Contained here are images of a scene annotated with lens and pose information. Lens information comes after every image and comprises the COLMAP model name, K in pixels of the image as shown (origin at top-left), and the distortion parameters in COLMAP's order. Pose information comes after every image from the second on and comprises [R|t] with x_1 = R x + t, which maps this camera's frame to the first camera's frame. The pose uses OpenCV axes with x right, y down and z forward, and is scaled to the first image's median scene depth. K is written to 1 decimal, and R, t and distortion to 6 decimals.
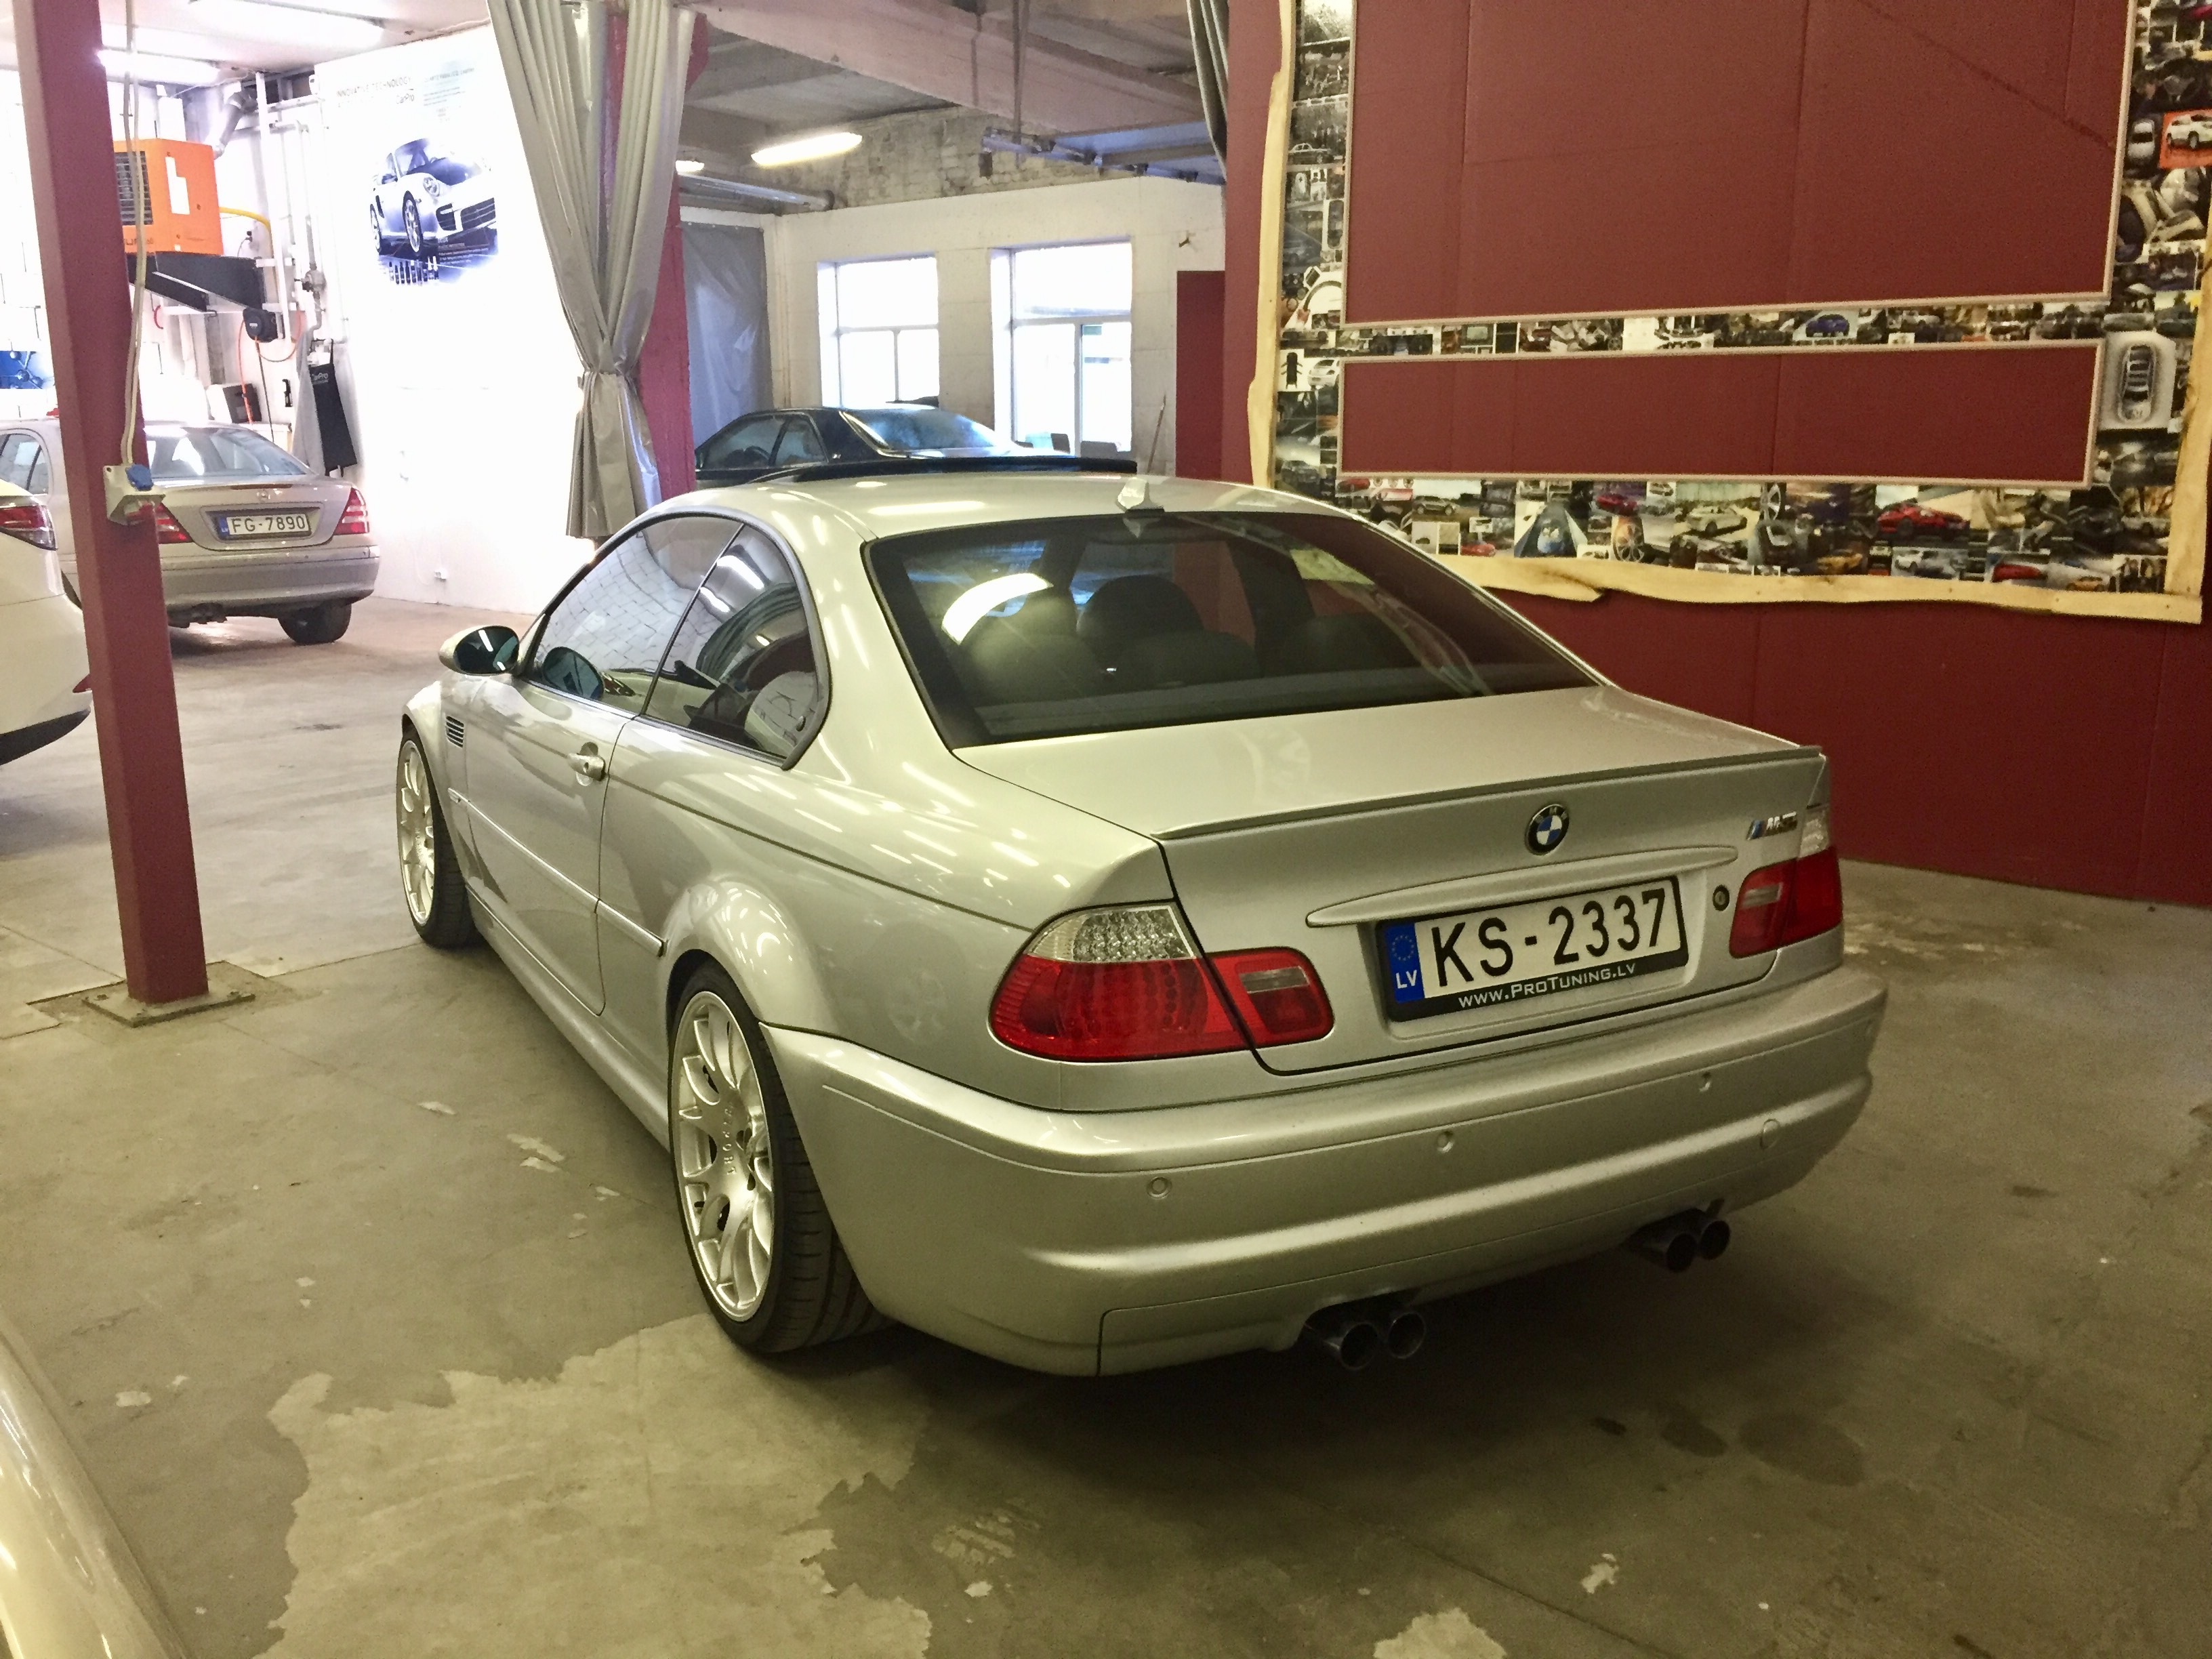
lens RADIAL K [[1851.9, 0, 1105.6], [0, 1851.9, 829.7], [0, 0, 1]] dist [-0.004672, -0.006857]
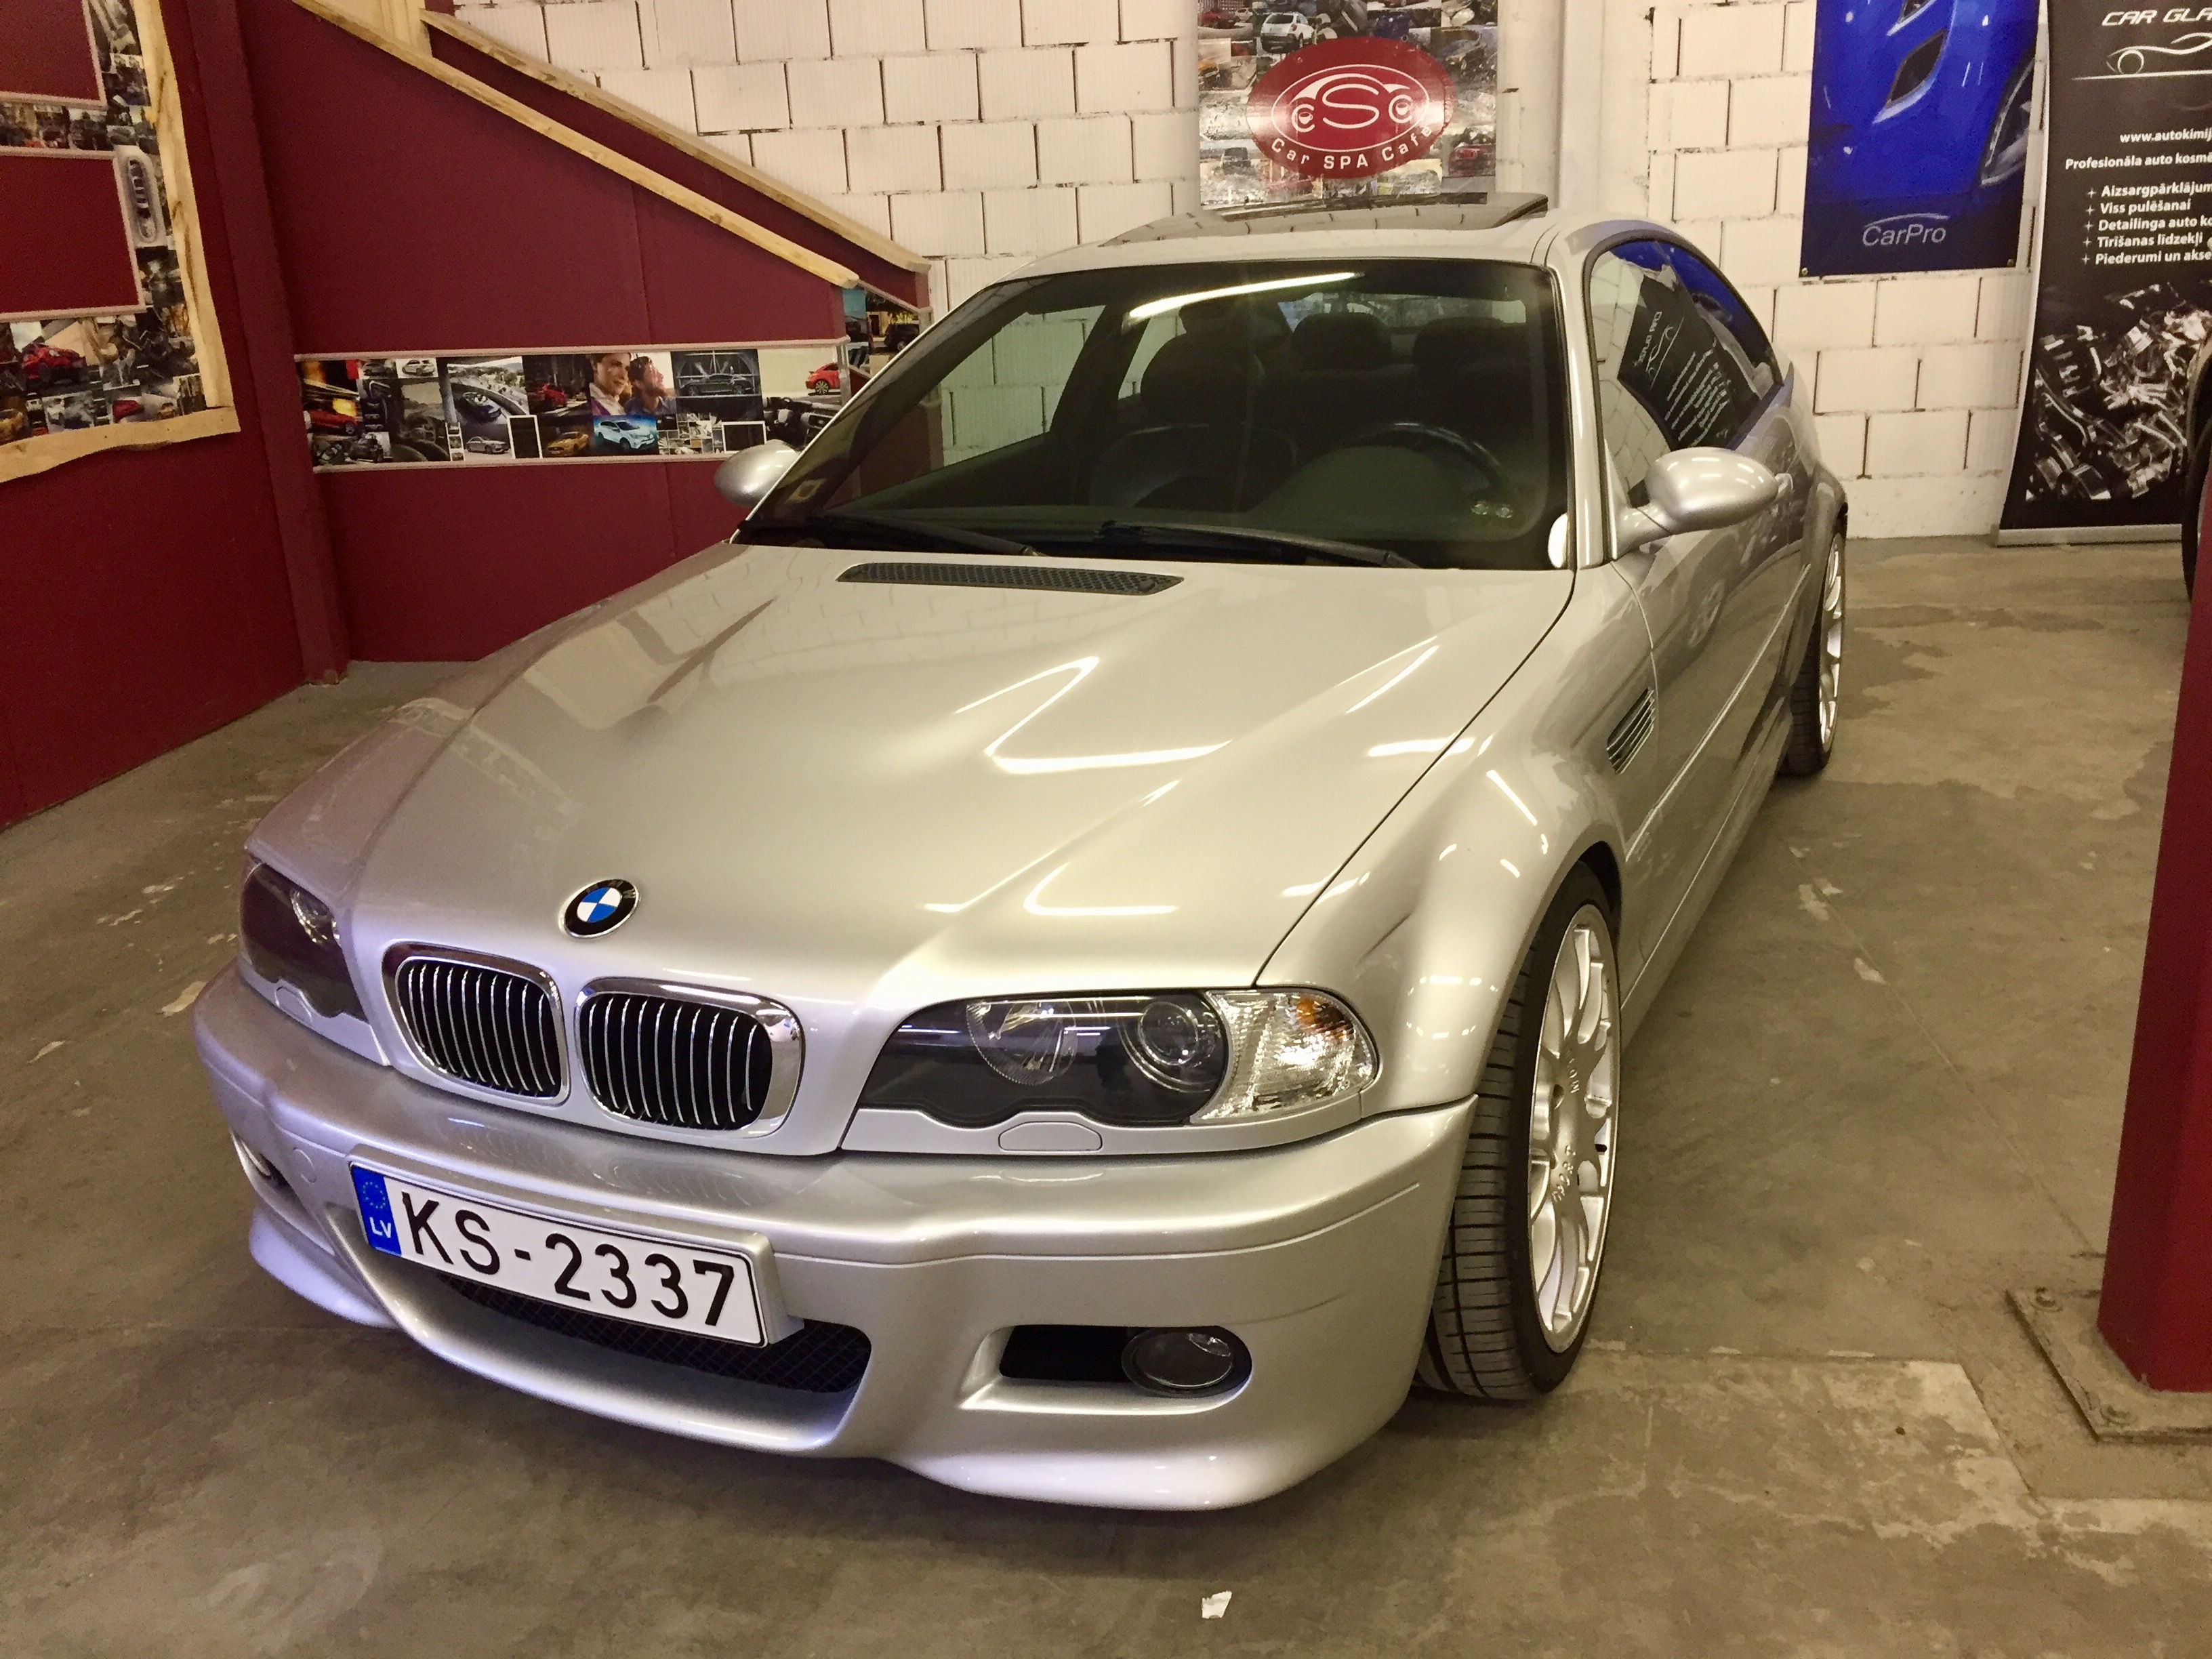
lens RADIAL K [[1851.9, 0, 1101.2], [0, 1851.9, 823.6], [0, 0, 1]] dist [-0.004672, -0.006857]
pose [[-0.555726, -0.227137, 0.799736, -0.559238], [0.227412, 0.883734, 0.409020, -0.222649], [-0.799658, 0.409173, -0.439460, 1.102199]]
